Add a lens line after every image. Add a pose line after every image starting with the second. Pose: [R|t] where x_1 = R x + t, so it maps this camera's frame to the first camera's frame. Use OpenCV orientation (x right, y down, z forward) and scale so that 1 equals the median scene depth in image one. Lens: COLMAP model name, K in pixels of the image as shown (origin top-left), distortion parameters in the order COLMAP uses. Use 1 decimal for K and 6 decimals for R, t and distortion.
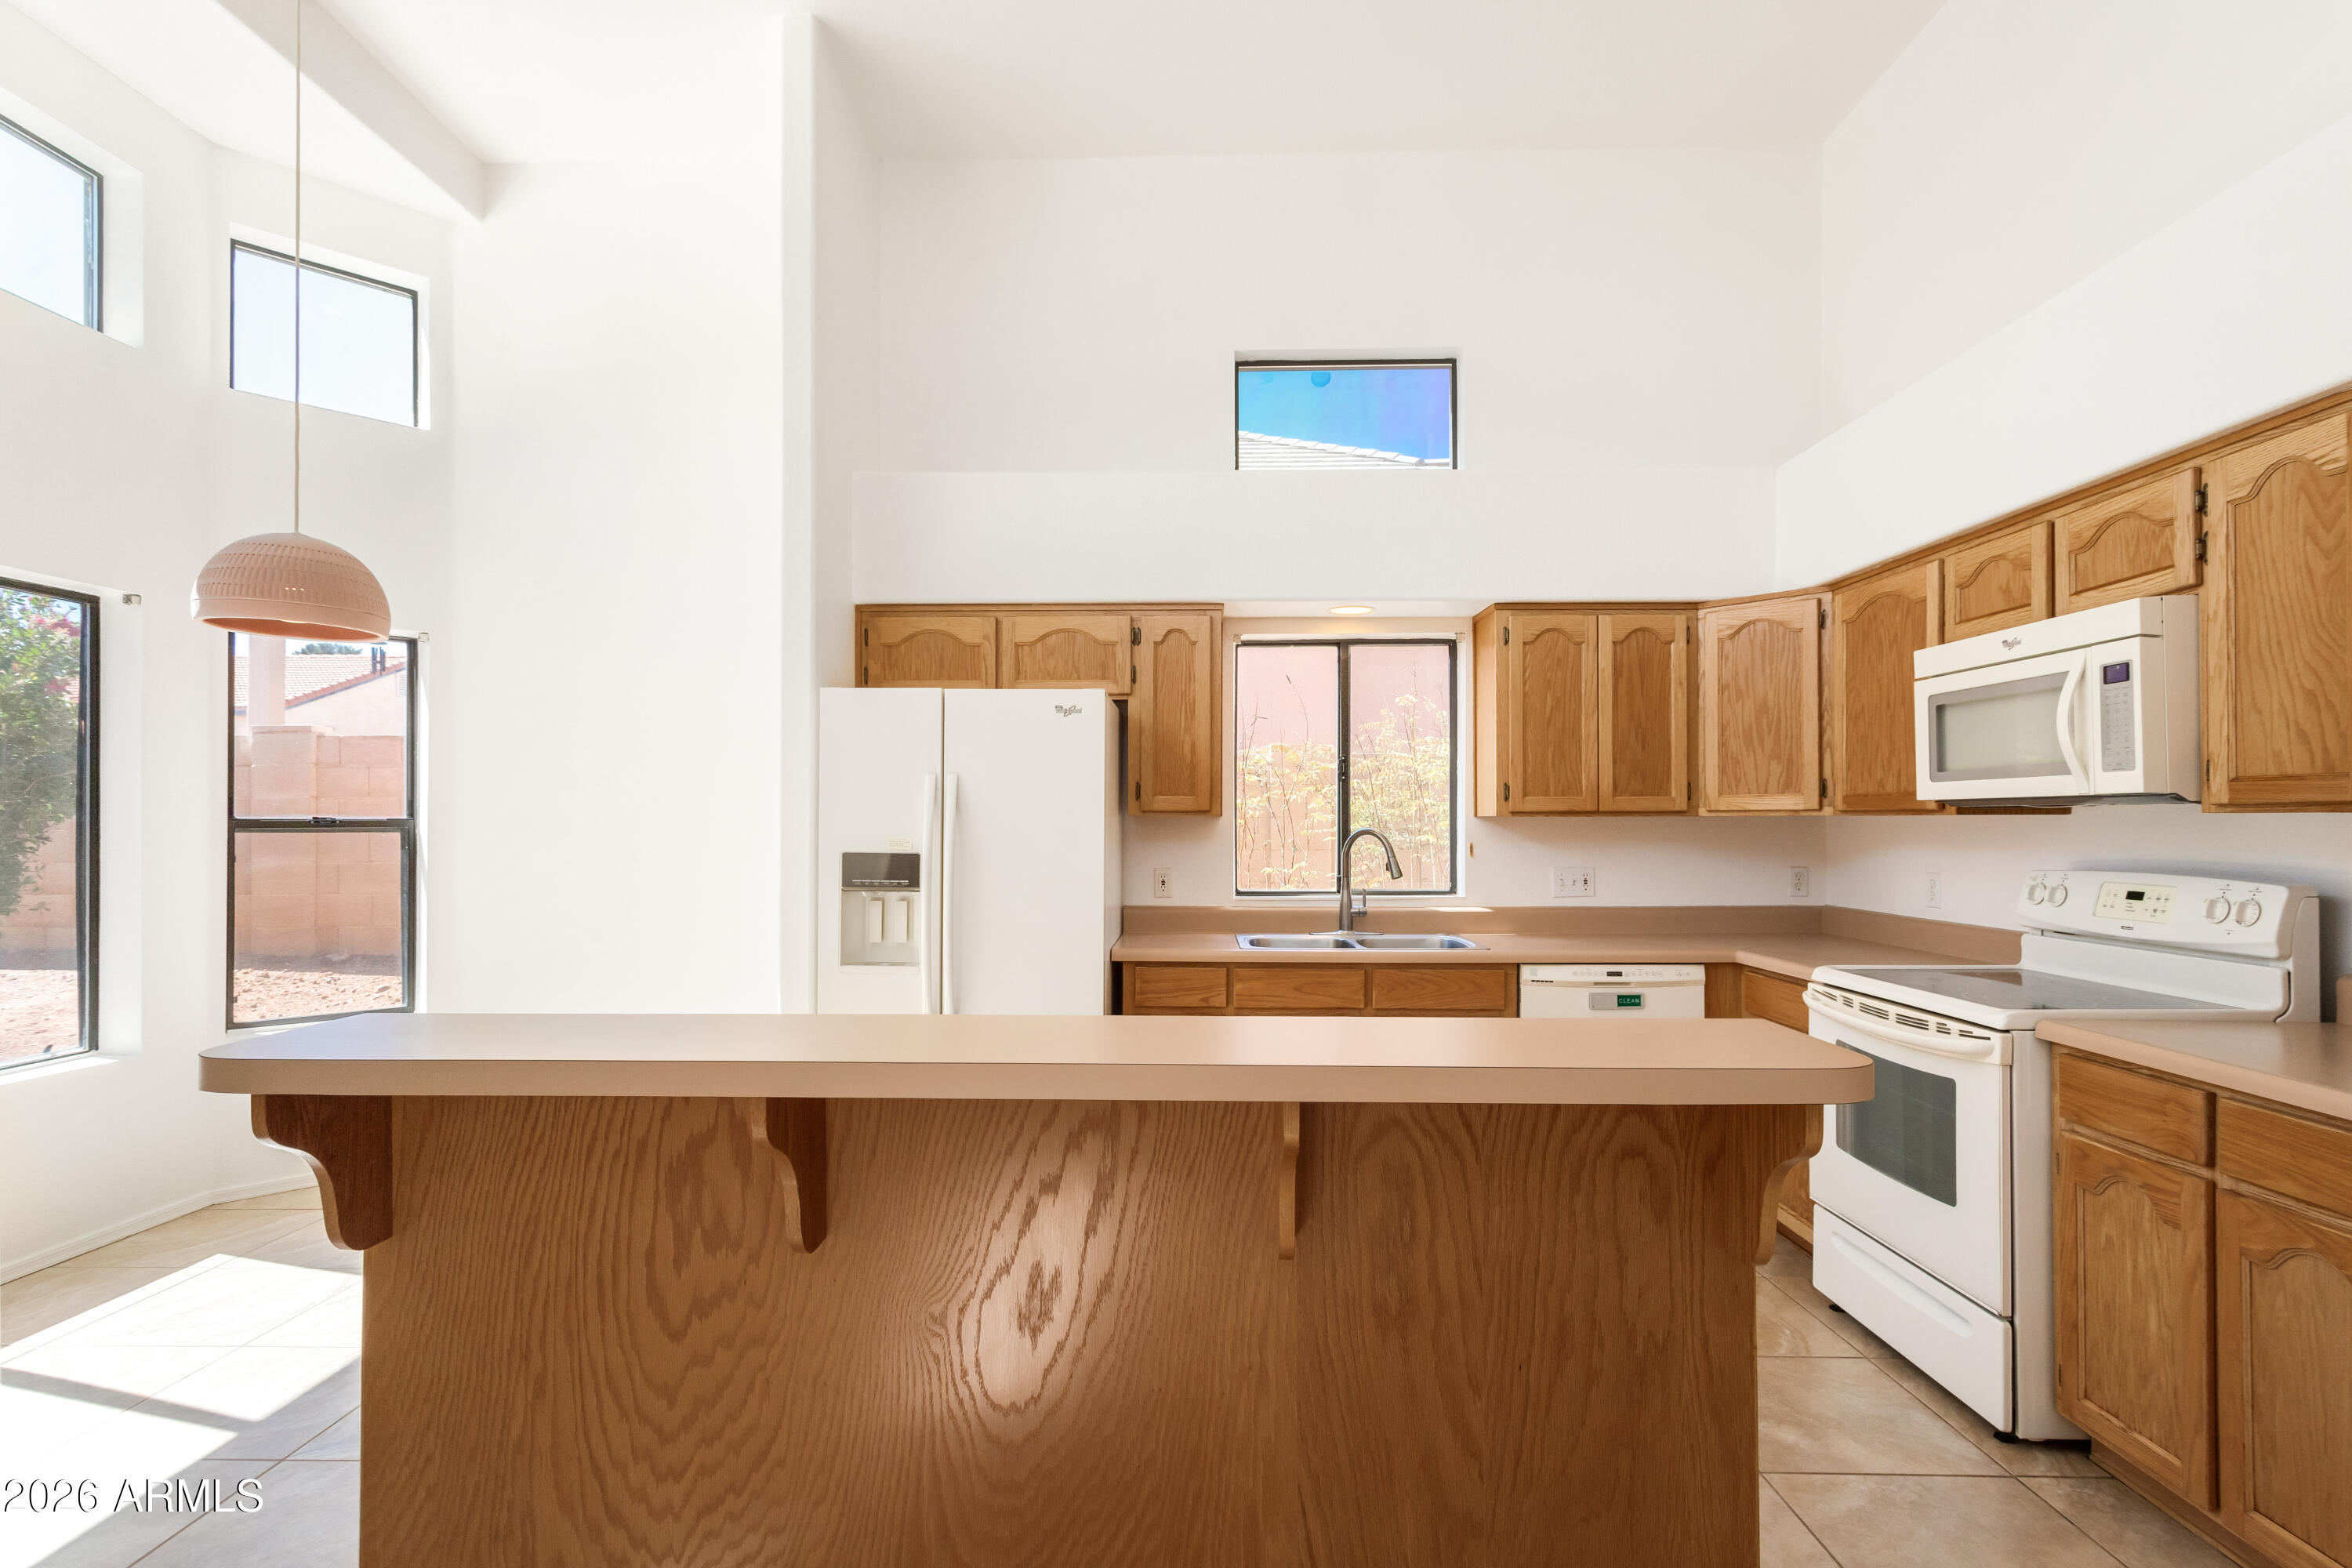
lens RADIAL K [[1143.2, 0, 1173.2], [0, 1143.2, 808.8], [0, 0, 1]] dist [0.006474, 0.000686]
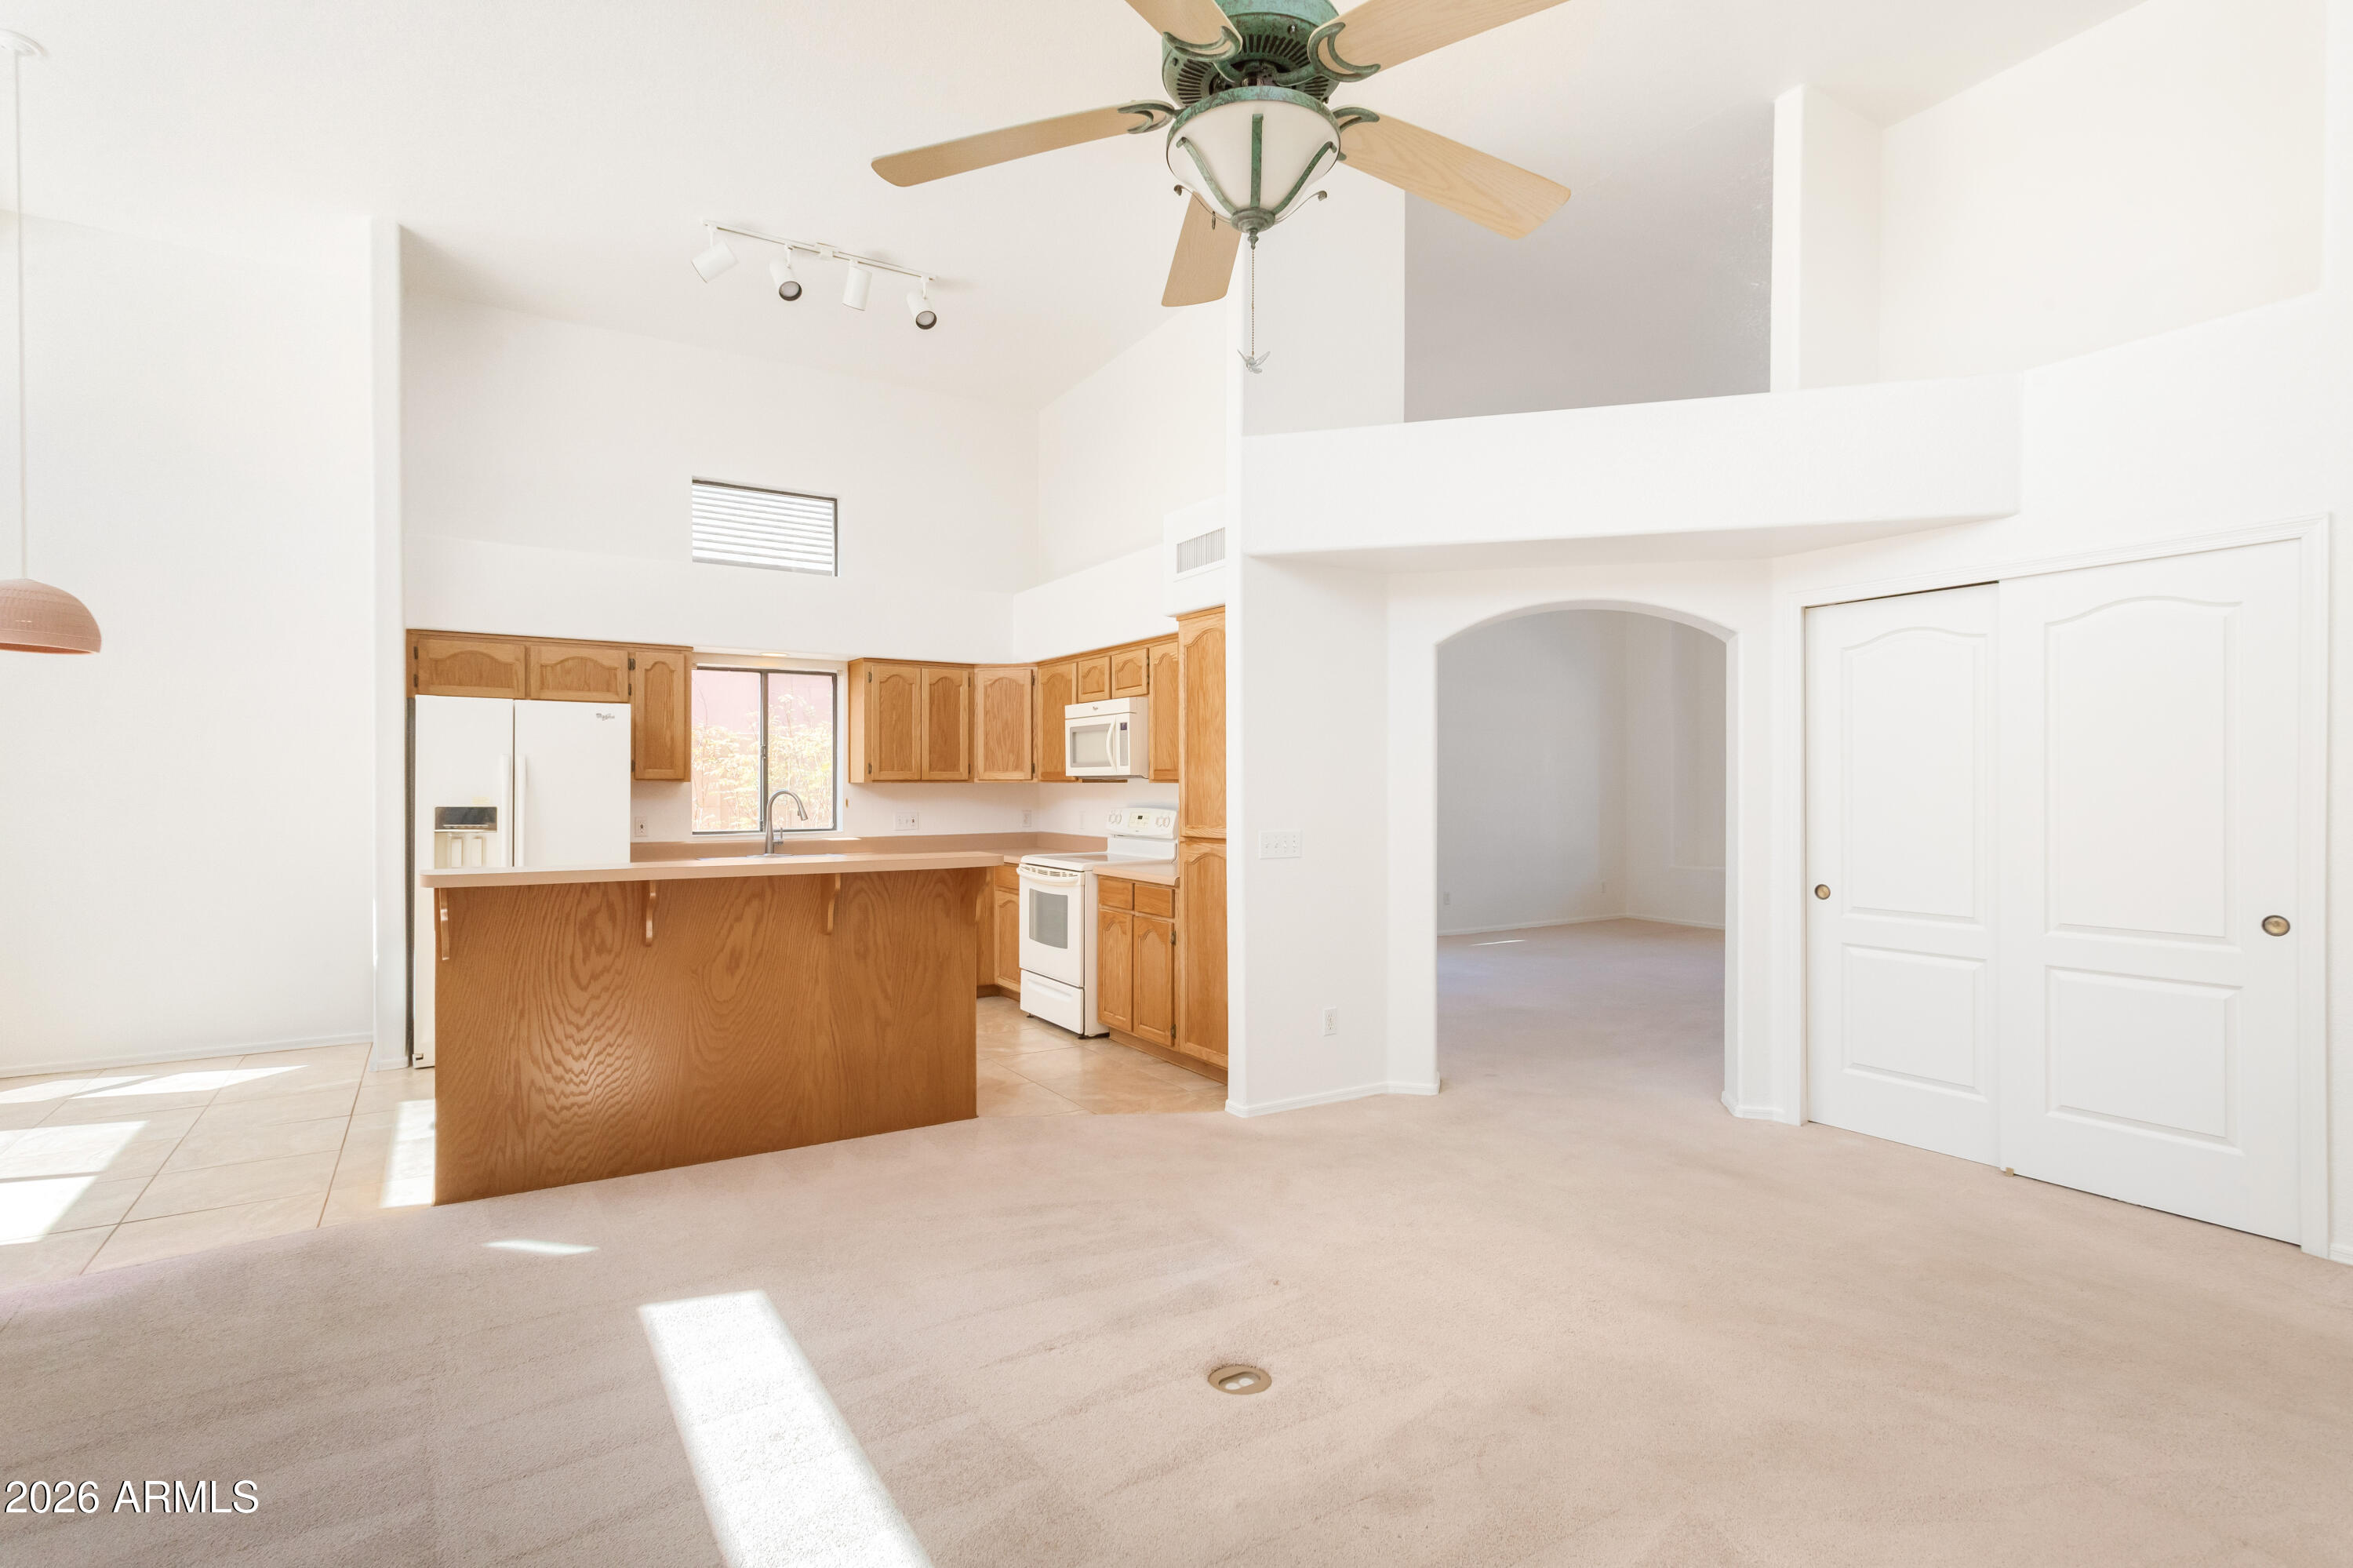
lens RADIAL K [[1148.7, 0, 1176.5], [0, 1148.7, 784.0], [0, 0, 1]] dist [0.000334, 0.000127]
pose [[0.833773, -0.000026, 0.552108, -0.308822], [-0.006432, 0.999932, 0.009759, -0.012634], [-0.552071, -0.011688, 0.833715, -0.770725]]
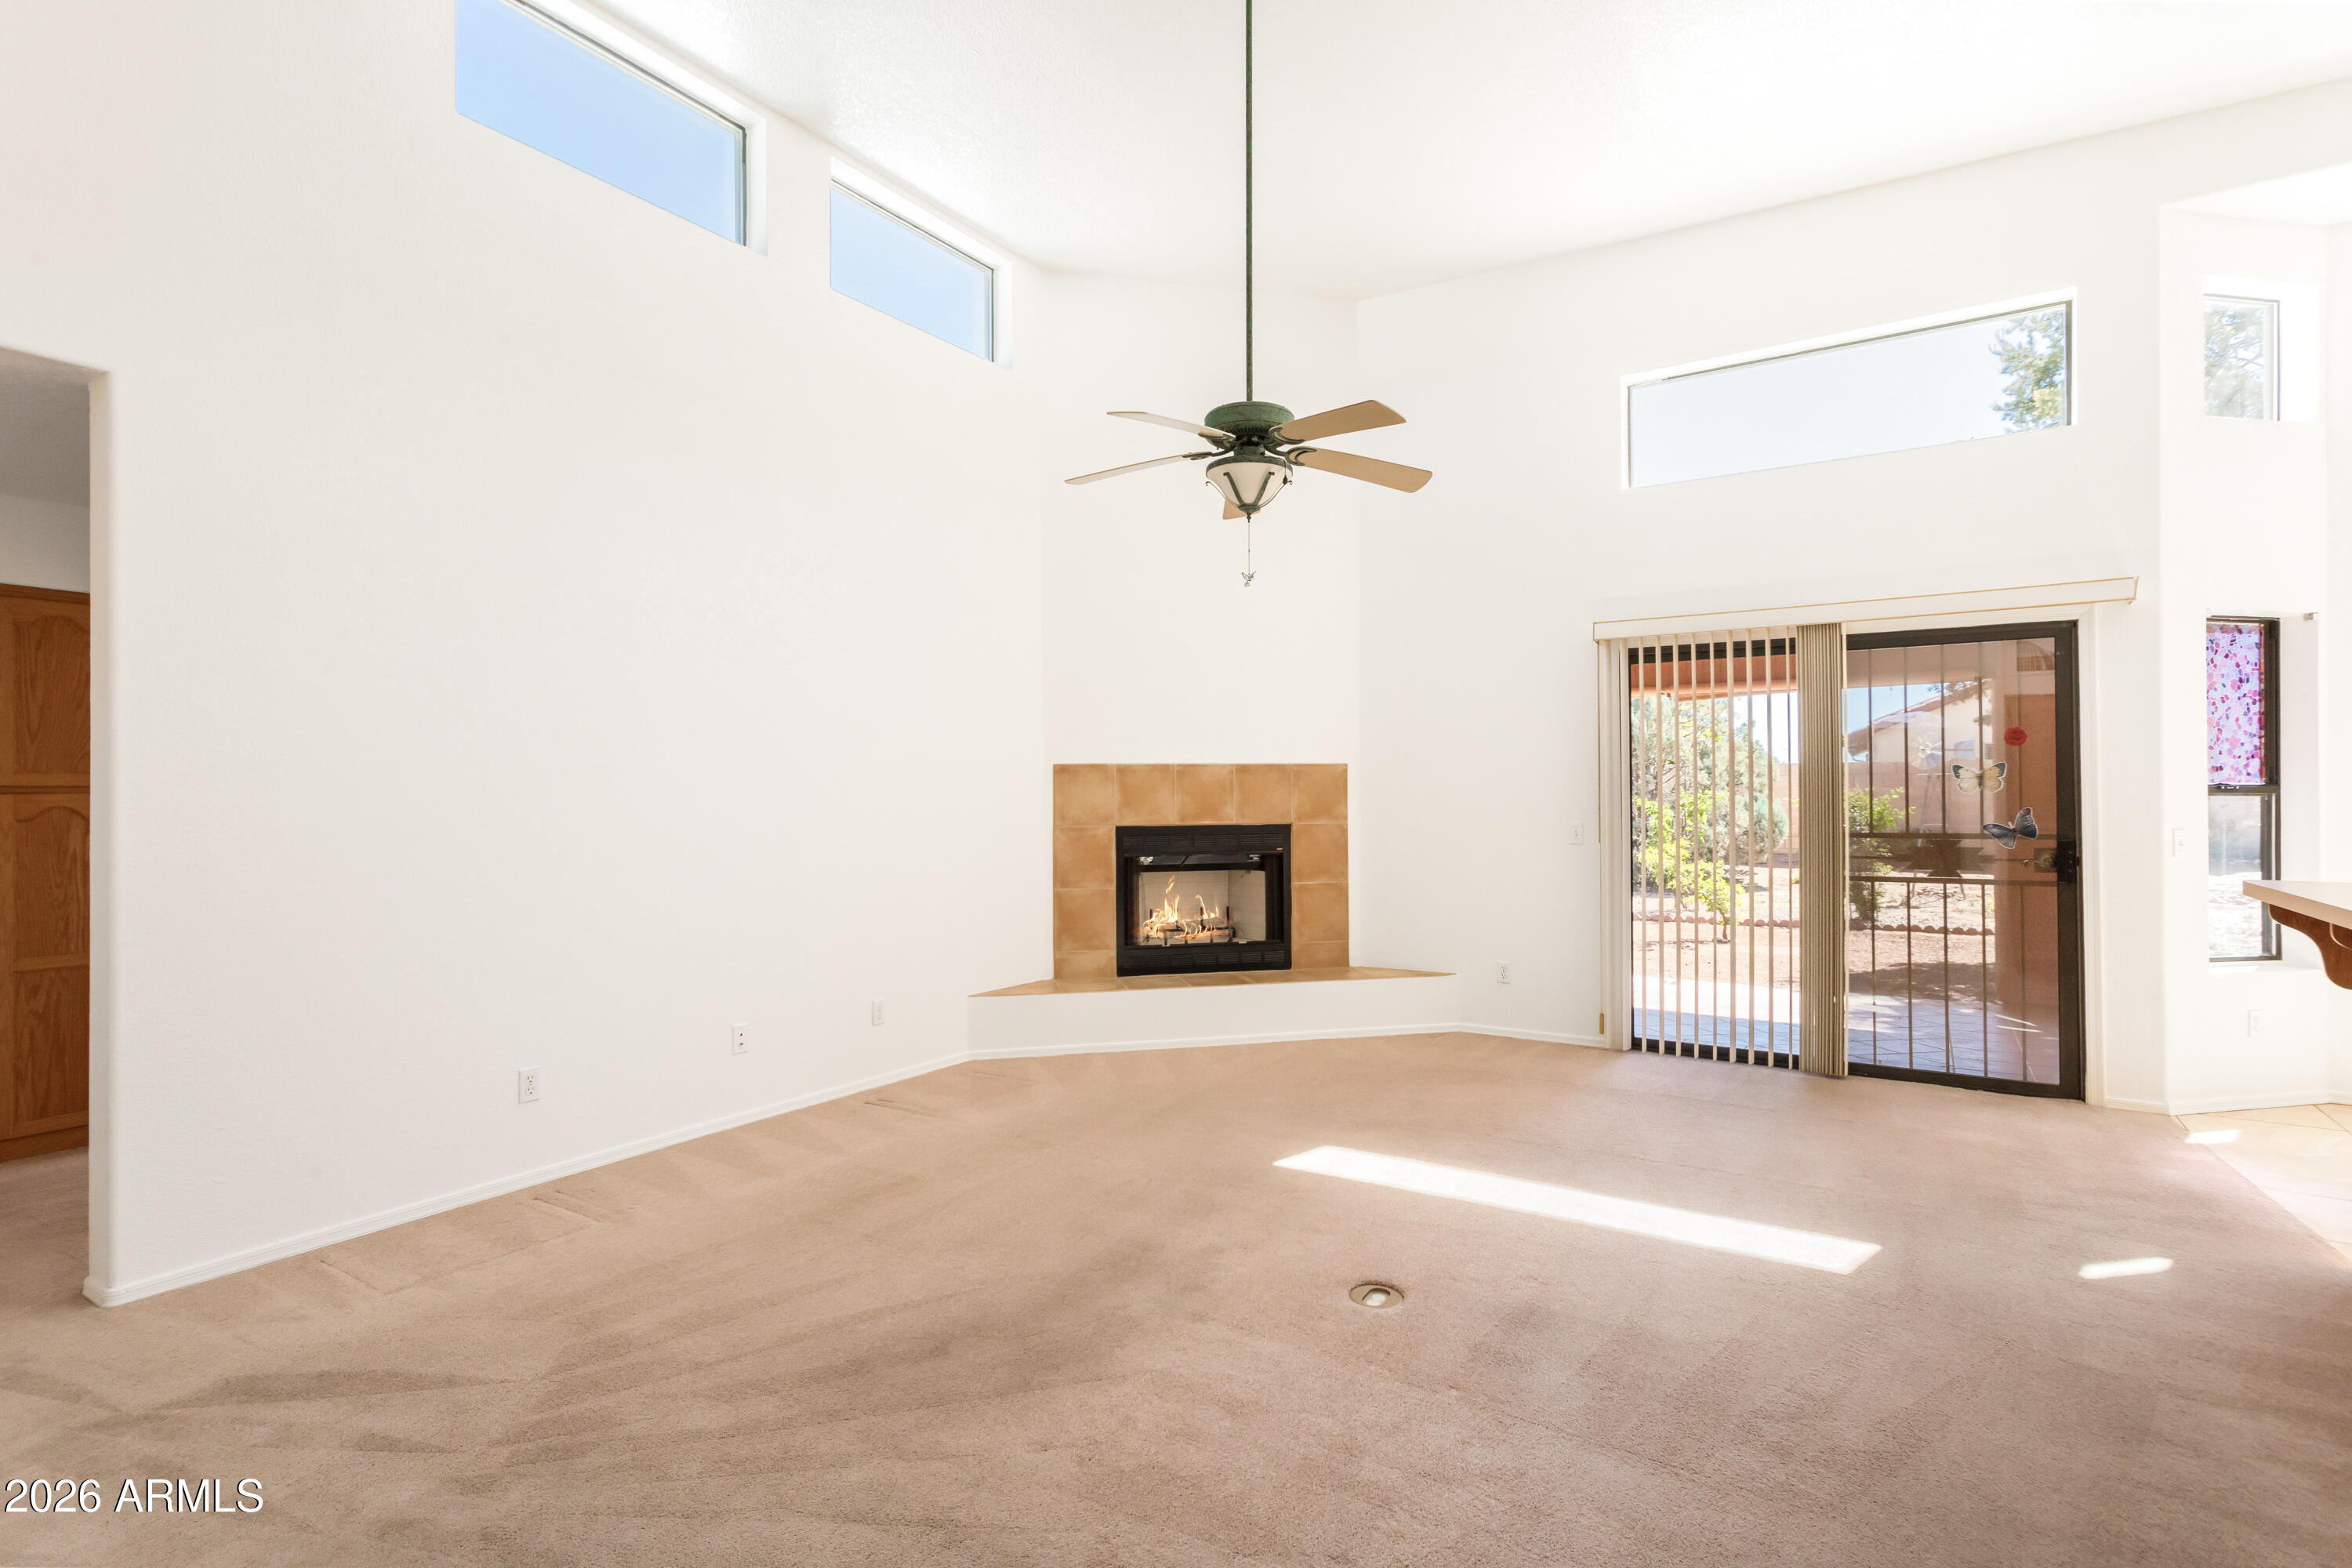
lens RADIAL K [[1143.2, 0, 1173.2], [0, 1143.2, 808.8], [0, 0, 1]] dist [0.006474, 0.000686]
pose [[-0.533752, 0.012454, -0.845550, 0.895885], [0.015684, 0.999865, 0.004826, 0.001552], [0.845496, -0.010686, -0.533875, 0.129184]]
